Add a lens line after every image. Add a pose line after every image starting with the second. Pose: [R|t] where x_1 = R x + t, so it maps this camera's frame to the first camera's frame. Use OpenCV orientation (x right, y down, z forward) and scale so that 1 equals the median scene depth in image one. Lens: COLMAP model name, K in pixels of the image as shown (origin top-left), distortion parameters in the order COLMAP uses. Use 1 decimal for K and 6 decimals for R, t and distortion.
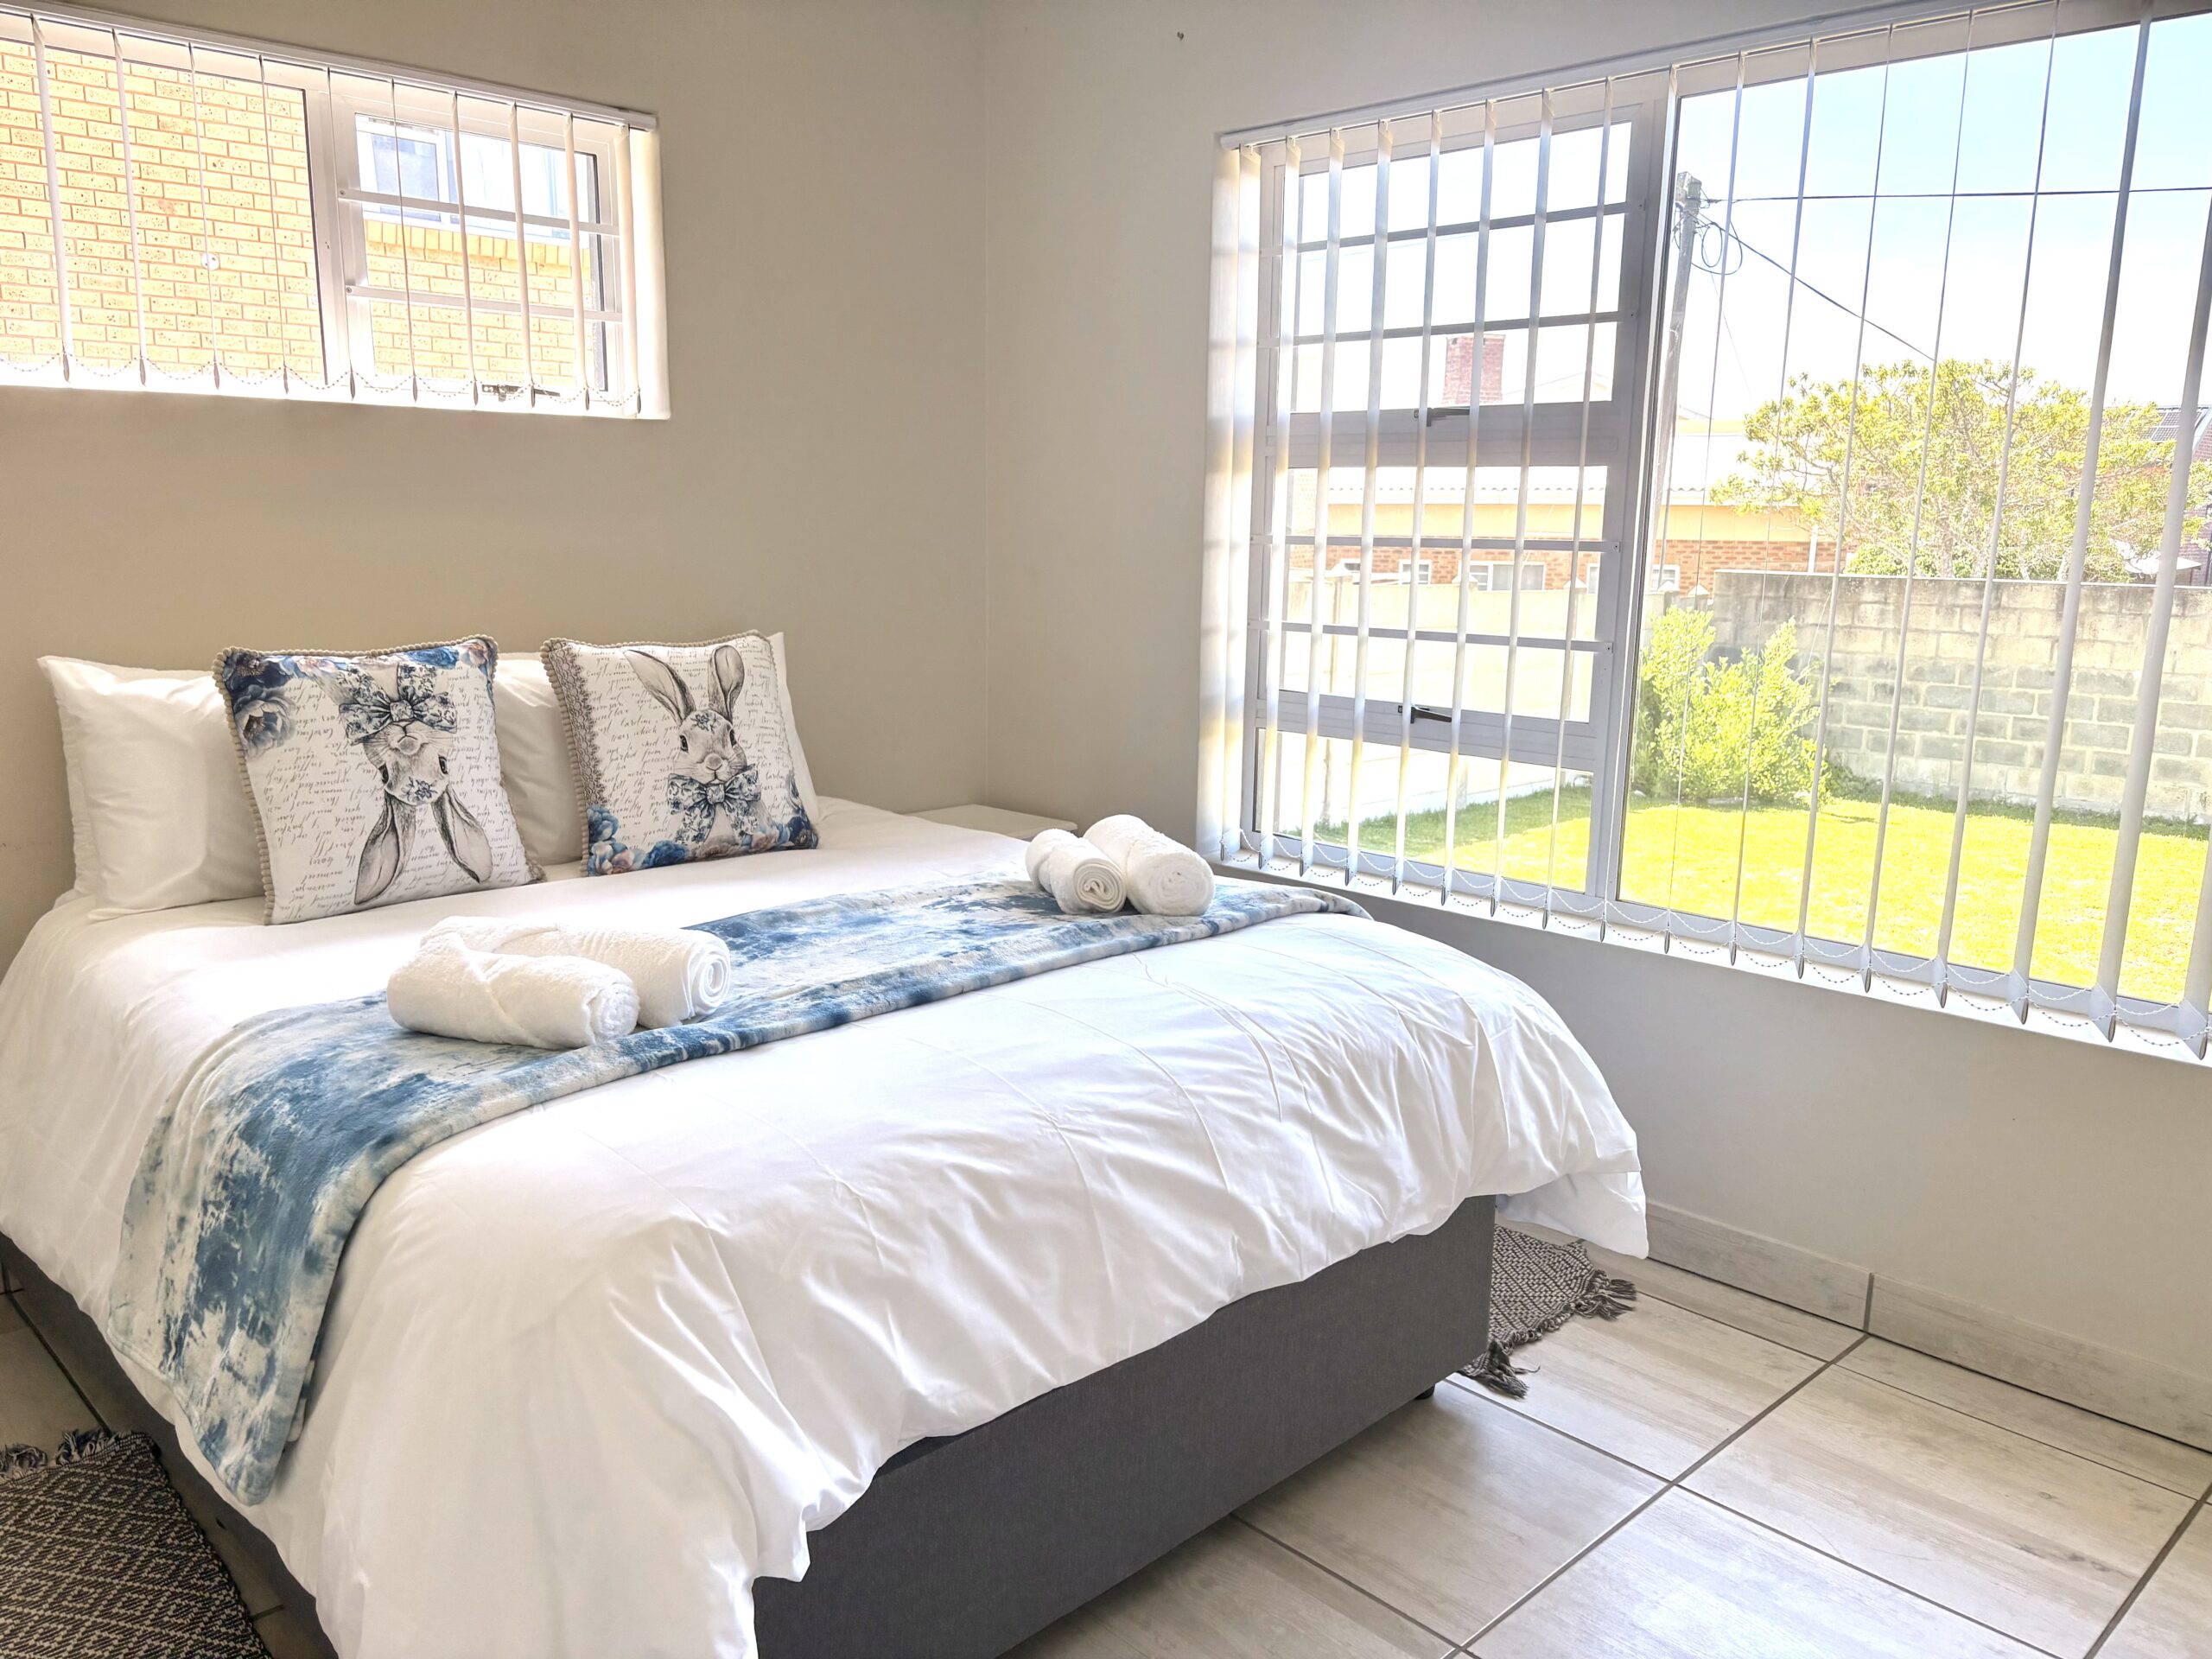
lens RADIAL K [[1690.8, 0, 1106.0], [0, 1690.8, 829.5], [0, 0, 1]] dist [0.067369, -0.213185]
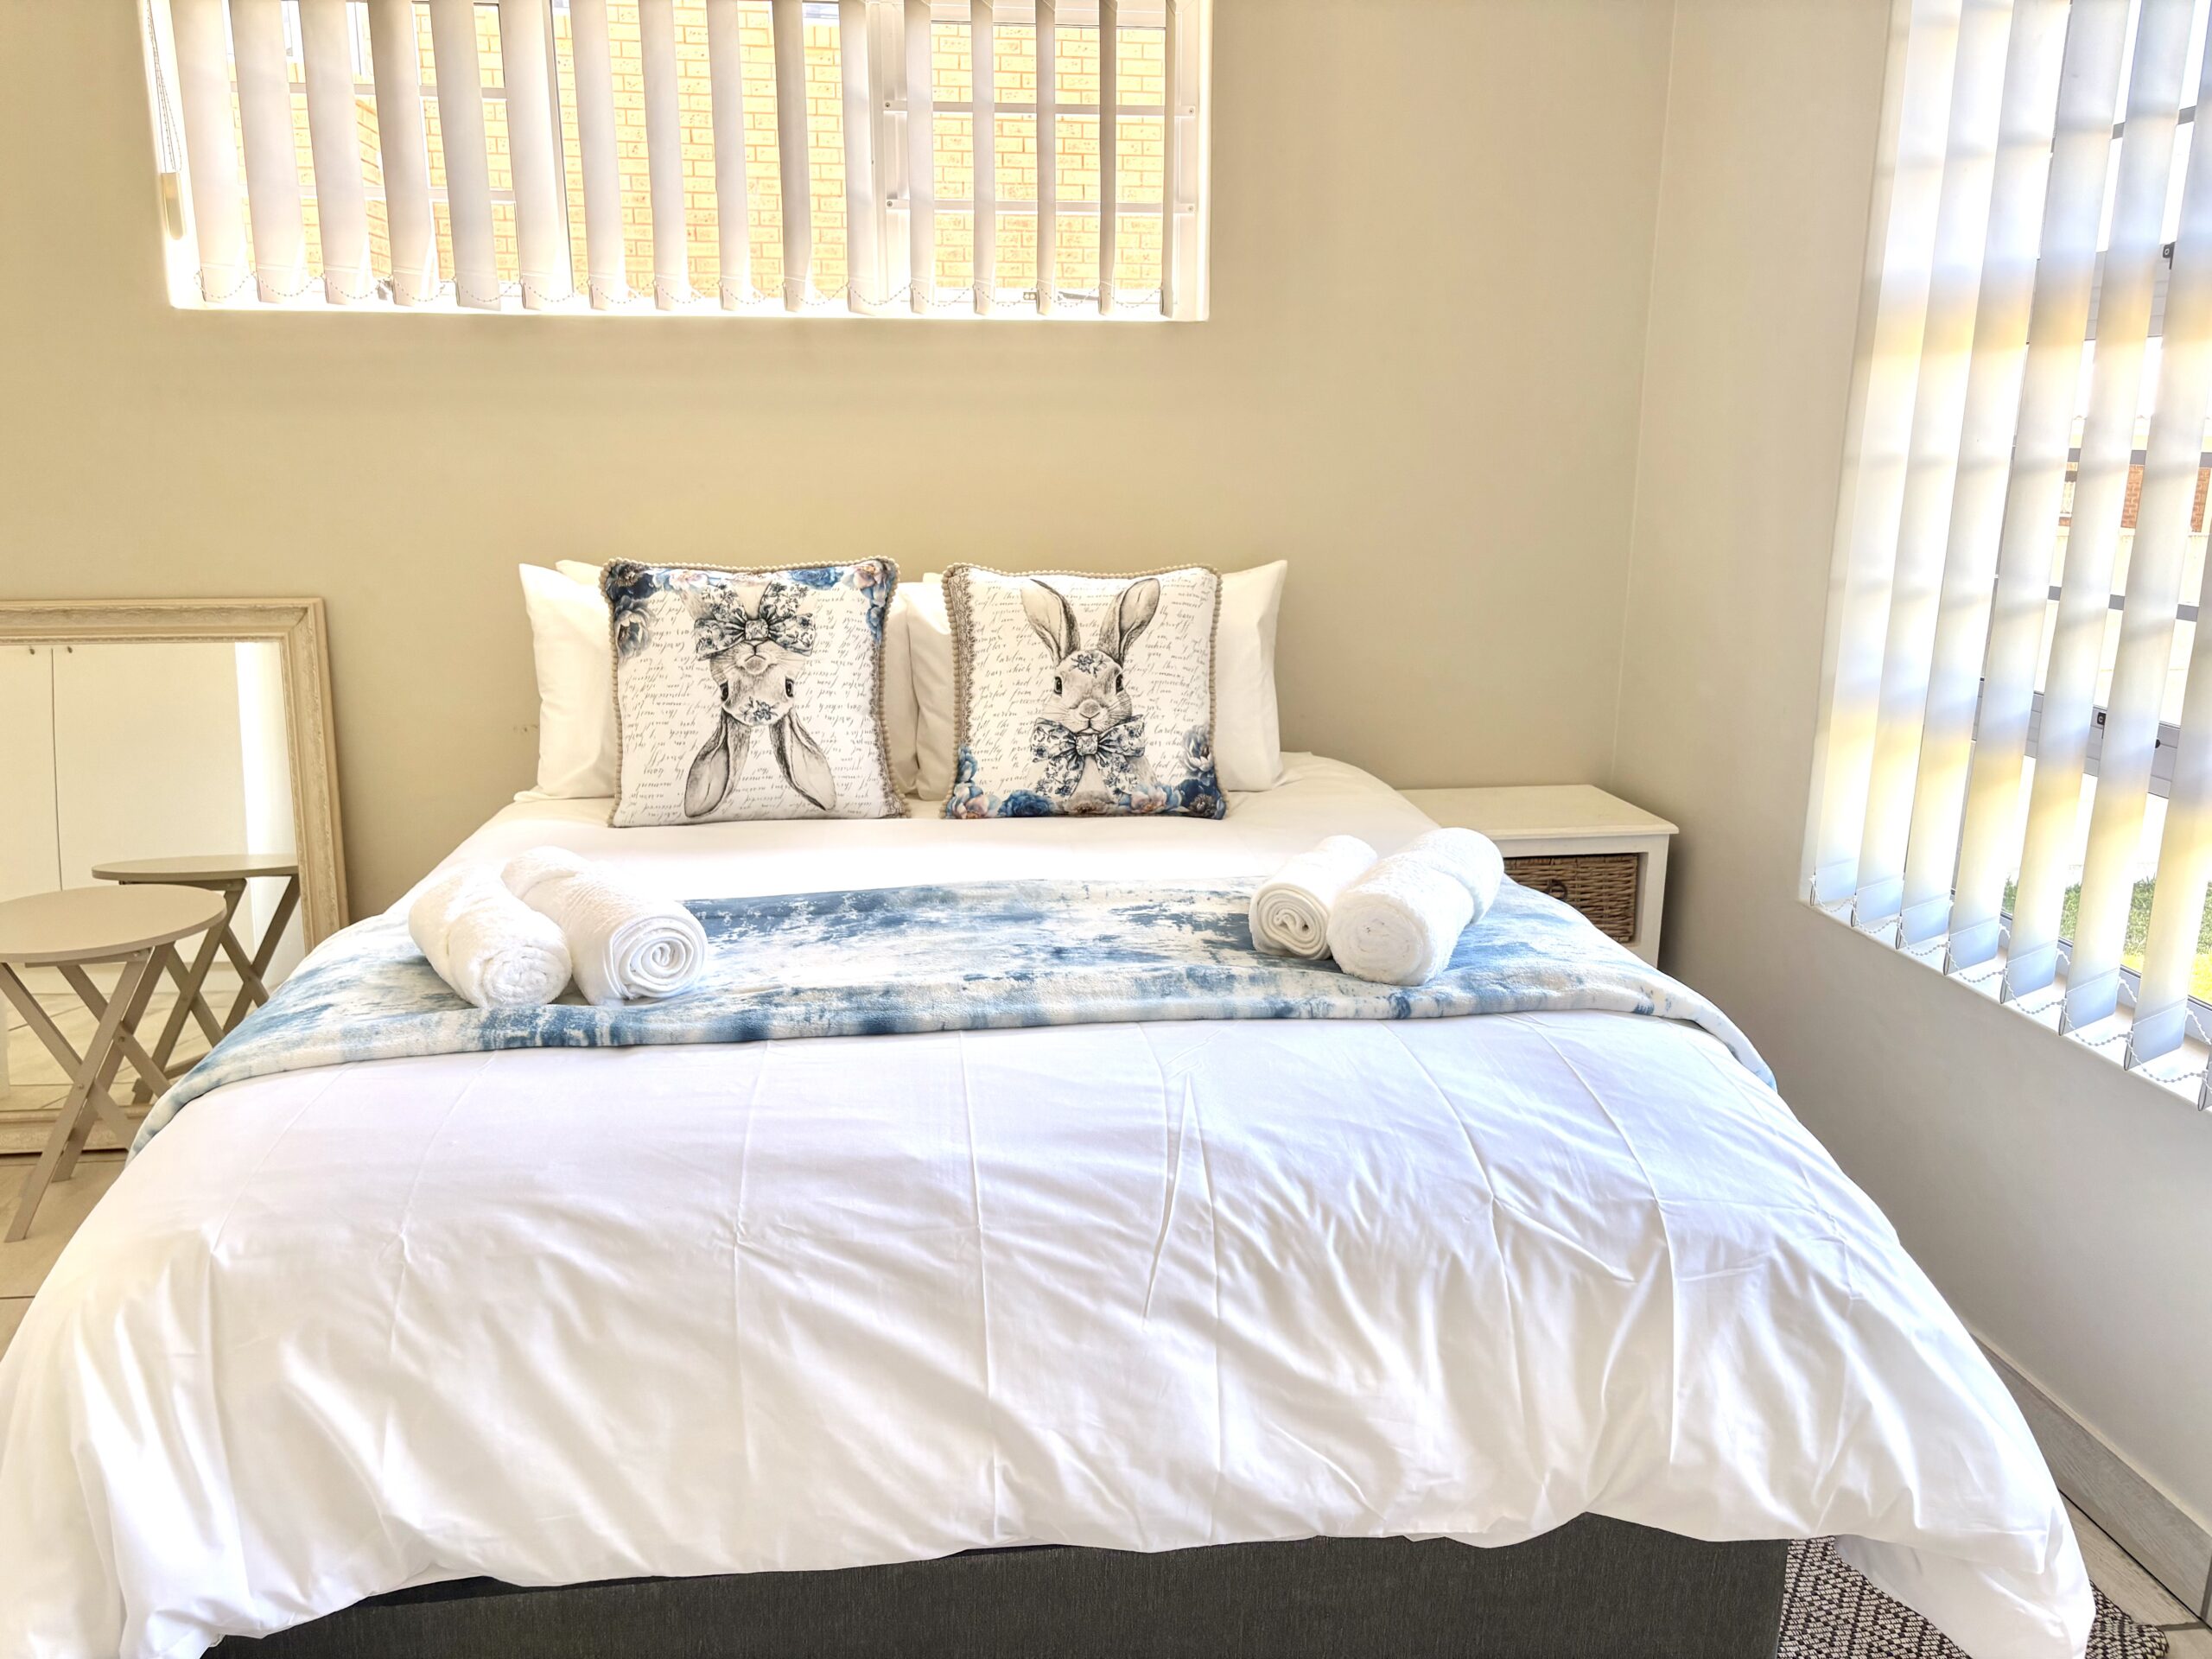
lens RADIAL K [[1669.1, 0, 1104.8], [0, 1669.1, 838.2], [0, 0, 1]] dist [0.061338, -0.072208]
pose [[0.790412, 0.137947, -0.596842, 0.356908], [-0.106655, 0.990424, 0.087668, -0.057842], [0.603219, -0.005637, 0.797555, 0.347019]]
